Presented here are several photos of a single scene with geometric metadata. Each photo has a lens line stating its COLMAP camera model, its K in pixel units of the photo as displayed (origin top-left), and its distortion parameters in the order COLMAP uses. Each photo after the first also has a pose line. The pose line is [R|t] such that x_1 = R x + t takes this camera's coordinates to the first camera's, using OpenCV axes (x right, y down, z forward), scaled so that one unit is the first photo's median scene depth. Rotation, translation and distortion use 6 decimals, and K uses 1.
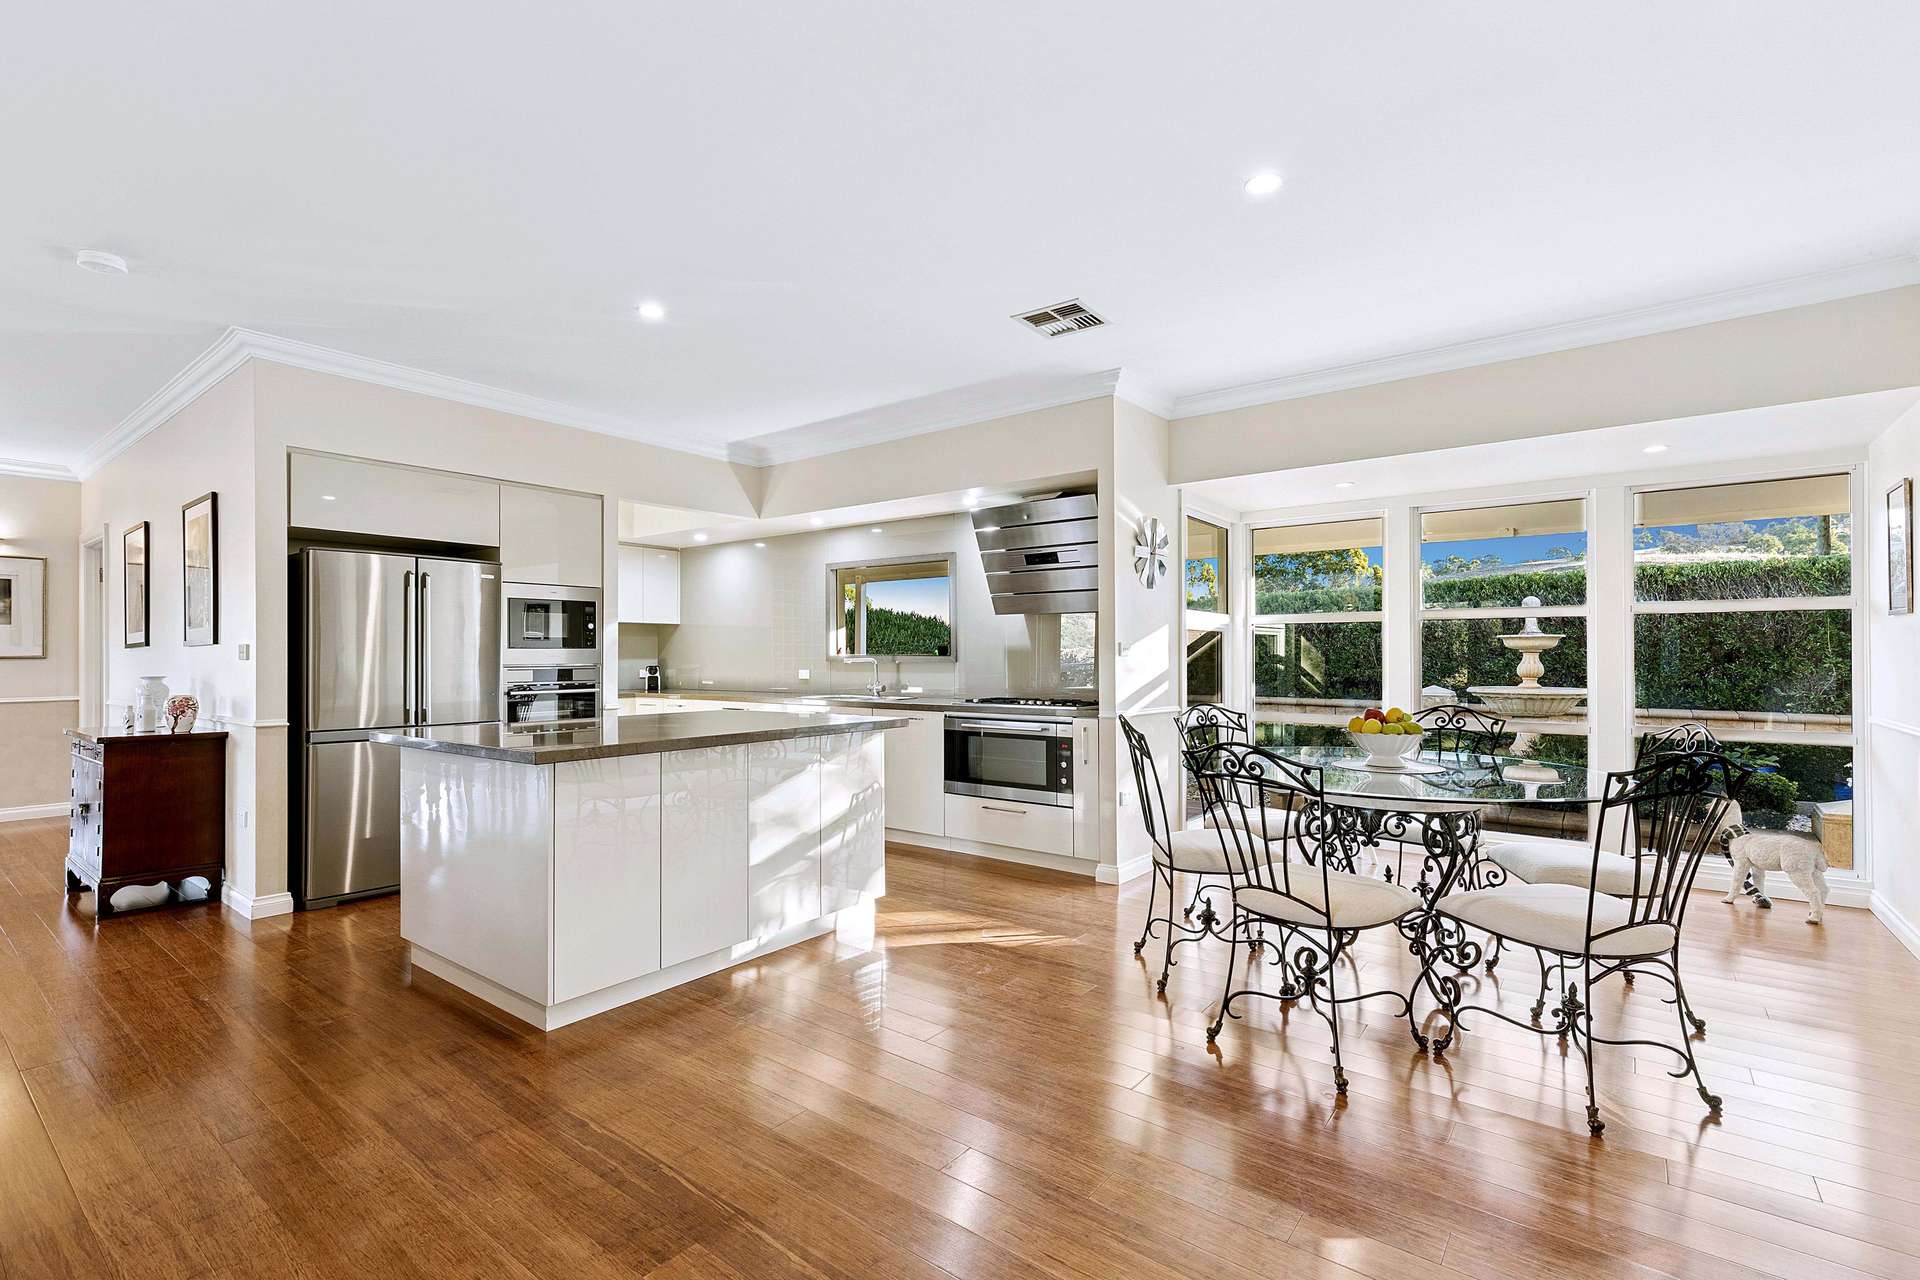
lens RADIAL K [[860.2, 0, 964.5], [0, 860.2, 656.7], [0, 0, 1]] dist [0.000352, 0.001320]
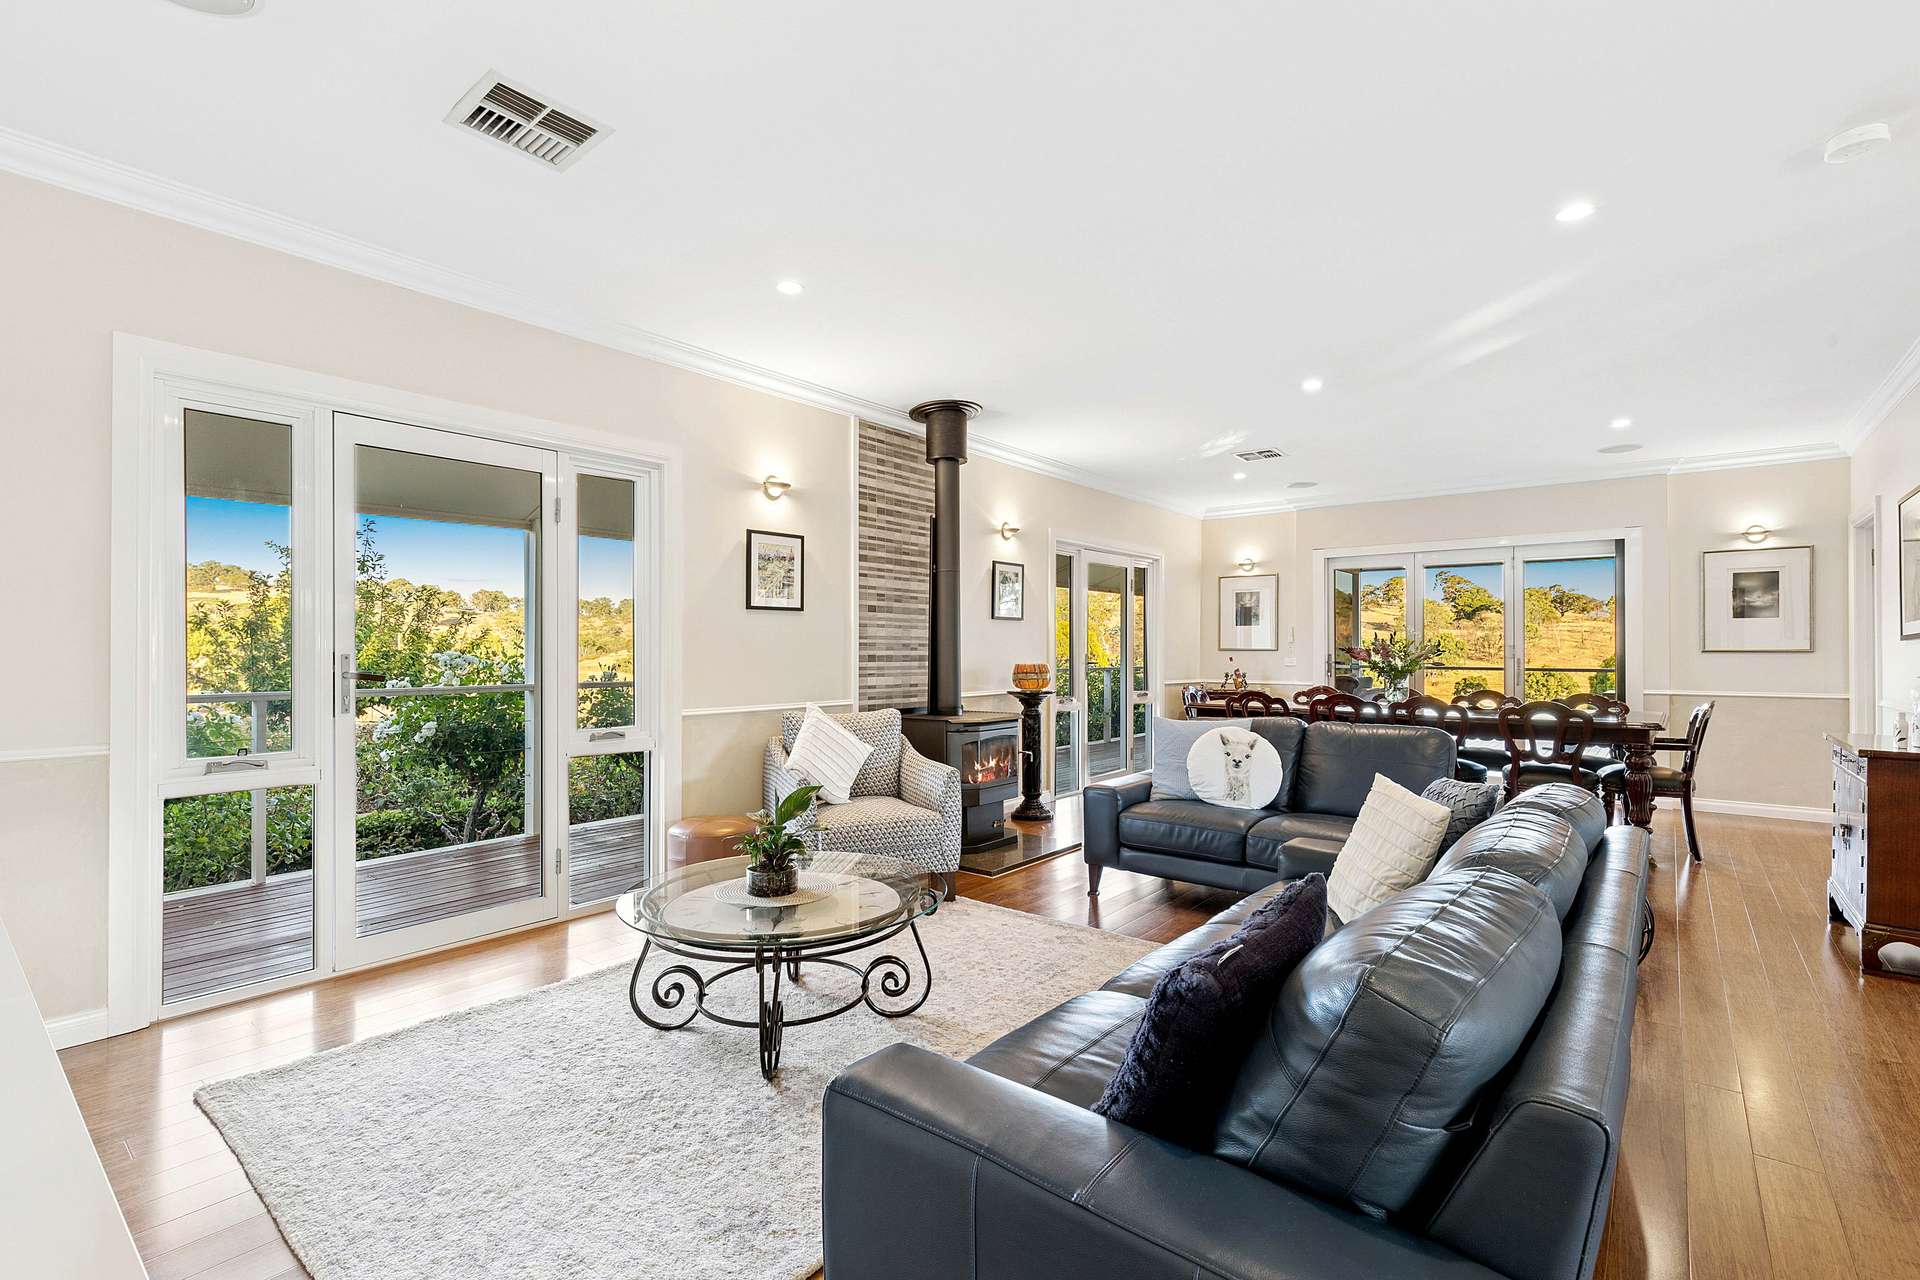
lens RADIAL K [[860.2, 0, 950.7], [0, 860.2, 642.4], [0, 0, 1]] dist [0.000352, 0.001320]
pose [[-0.042208, -0.007537, -0.999080, -0.135909], [-0.002287, 0.999970, -0.007447, 0.000642], [0.999106, 0.001971, -0.042224, 0.154571]]
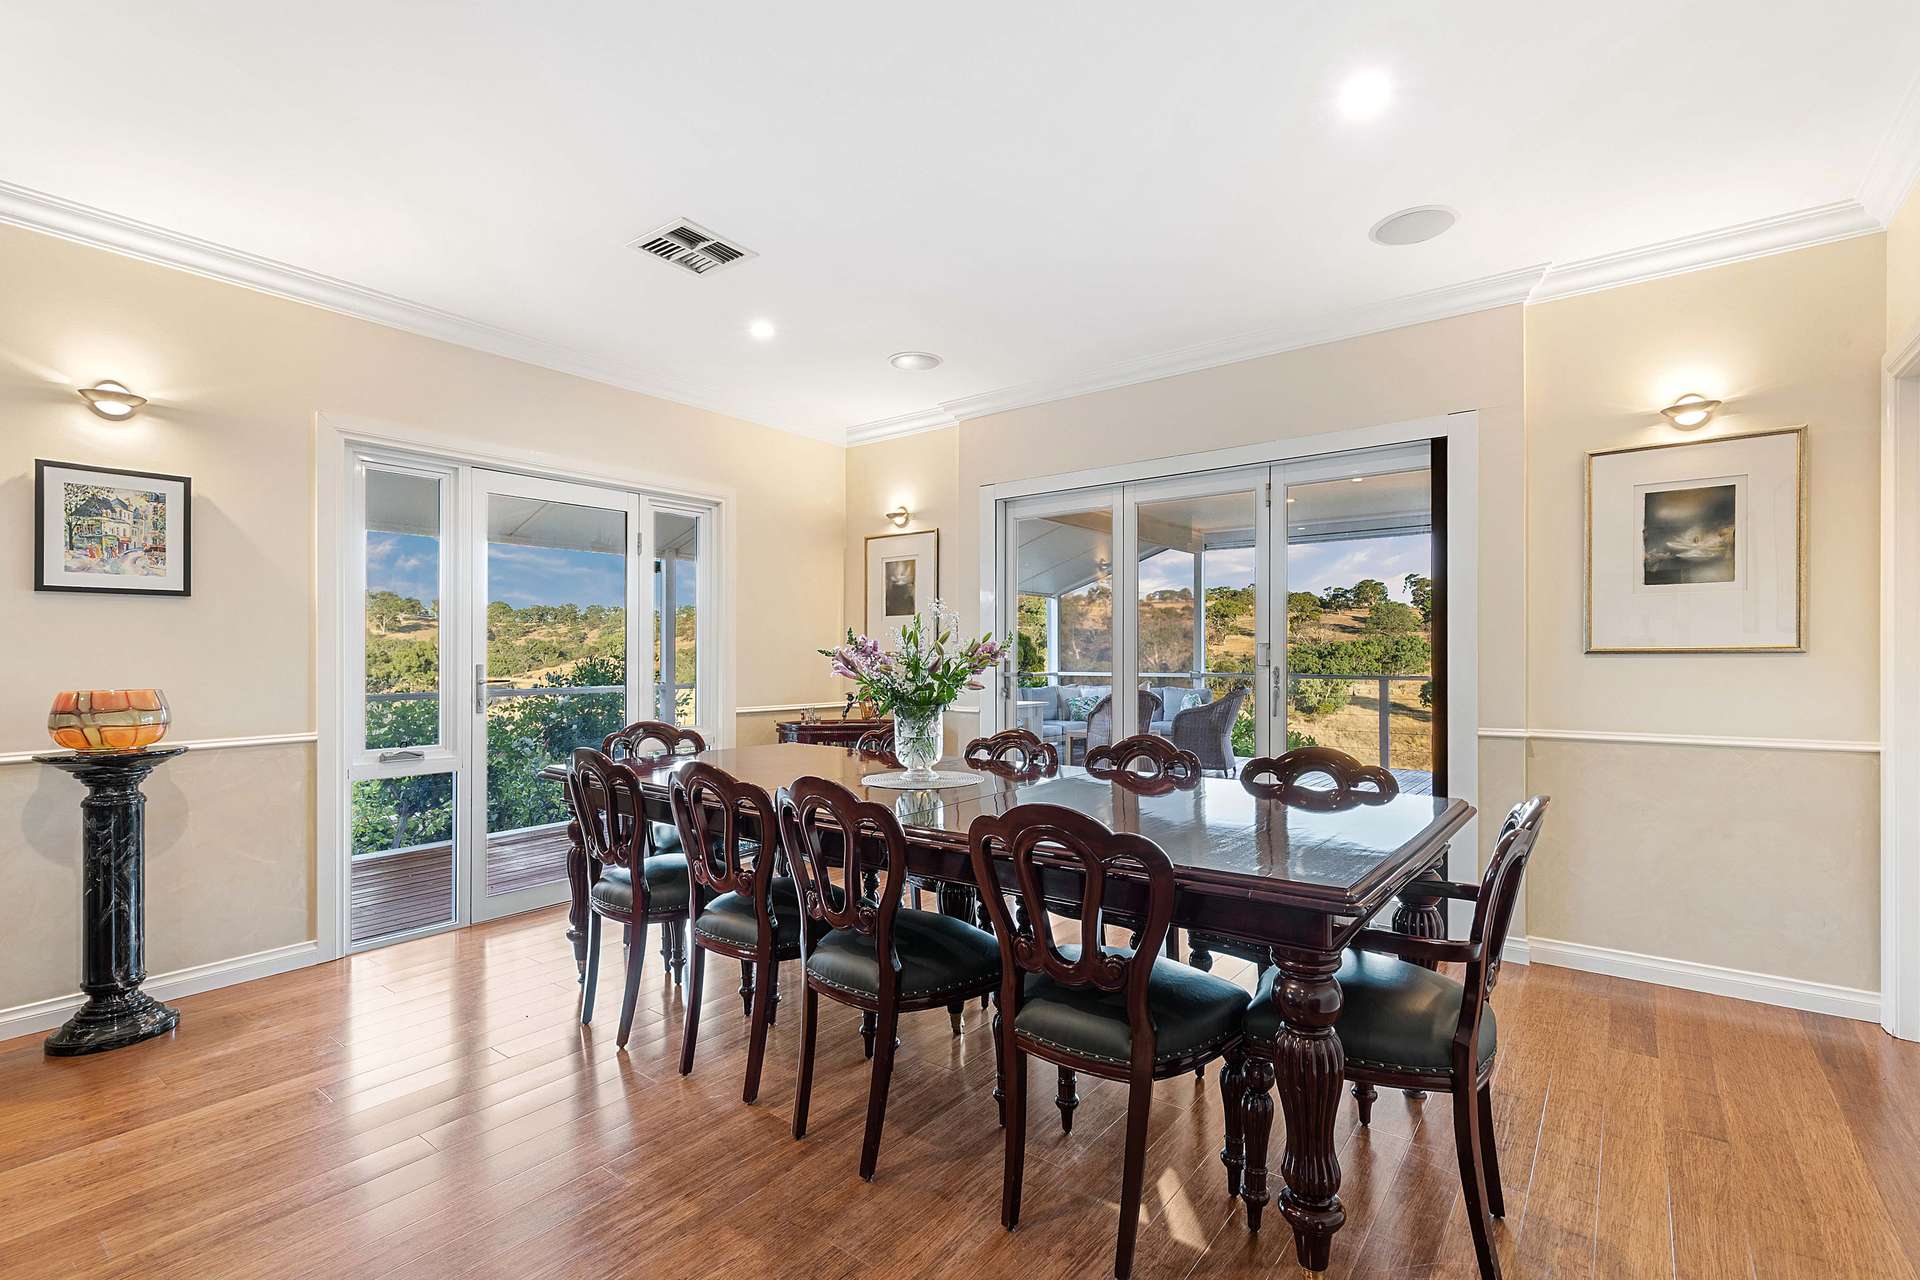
lens RADIAL K [[860.2, 0, 951.7], [0, 860.2, 652.3], [0, 0, 1]] dist [0.000352, 0.001320]
pose [[-0.001606, 0.000722, -0.999998, -0.634218], [0.005117, 0.999987, 0.000714, -0.000682], [0.999986, -0.005116, -0.001610, 0.584555]]
